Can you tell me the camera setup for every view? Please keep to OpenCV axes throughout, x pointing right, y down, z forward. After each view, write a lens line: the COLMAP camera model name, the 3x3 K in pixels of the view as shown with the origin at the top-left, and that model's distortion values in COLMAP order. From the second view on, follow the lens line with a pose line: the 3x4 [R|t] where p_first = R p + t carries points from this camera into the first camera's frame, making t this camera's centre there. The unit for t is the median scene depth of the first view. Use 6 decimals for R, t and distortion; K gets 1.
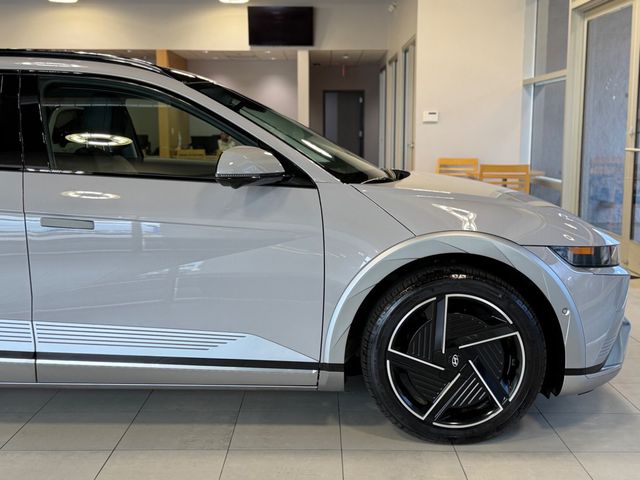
lens RADIAL K [[826.2, 0, 321.3], [0, 826.2, 241.7], [0, 0, 1]] dist [0.063934, 0.000000]
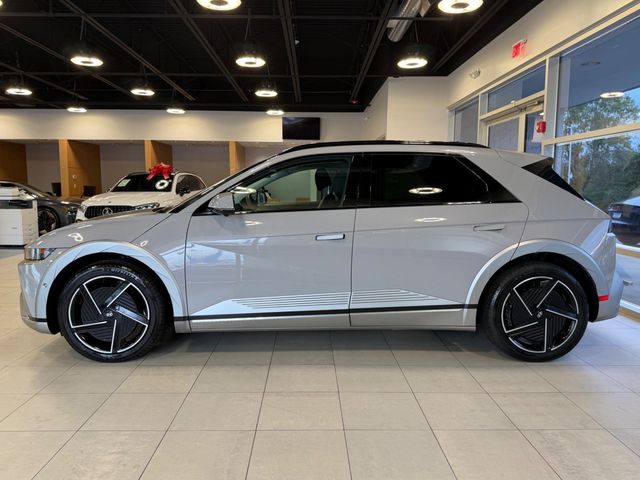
lens RADIAL K [[461.3, 0, 314.4], [0, 461.3, 239.5], [0, 0, 1]] dist [0.055788, -0.010719]
pose [[0.999735, 0.000390, 0.023027, -0.086367], [0.000050, 0.999817, -0.019109, 0.000449], [-0.023031, 0.019105, 0.999552, 0.001197]]
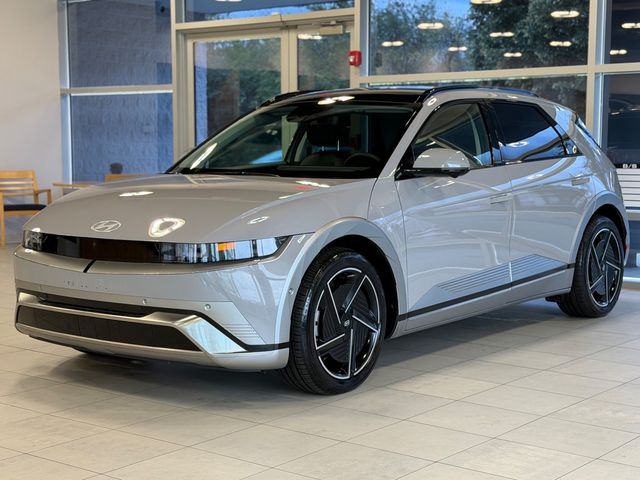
lens RADIAL K [[1096.4, 0, 320.3], [0, 1096.4, 240.3], [0, 0, 1]] dist [0.210893, 0.000000]
pose [[0.607146, -0.074442, 0.791095, -0.921684], [0.111852, 0.993695, 0.007663, 0.000433], [-0.786678, 0.083833, 0.611645, 0.010119]]
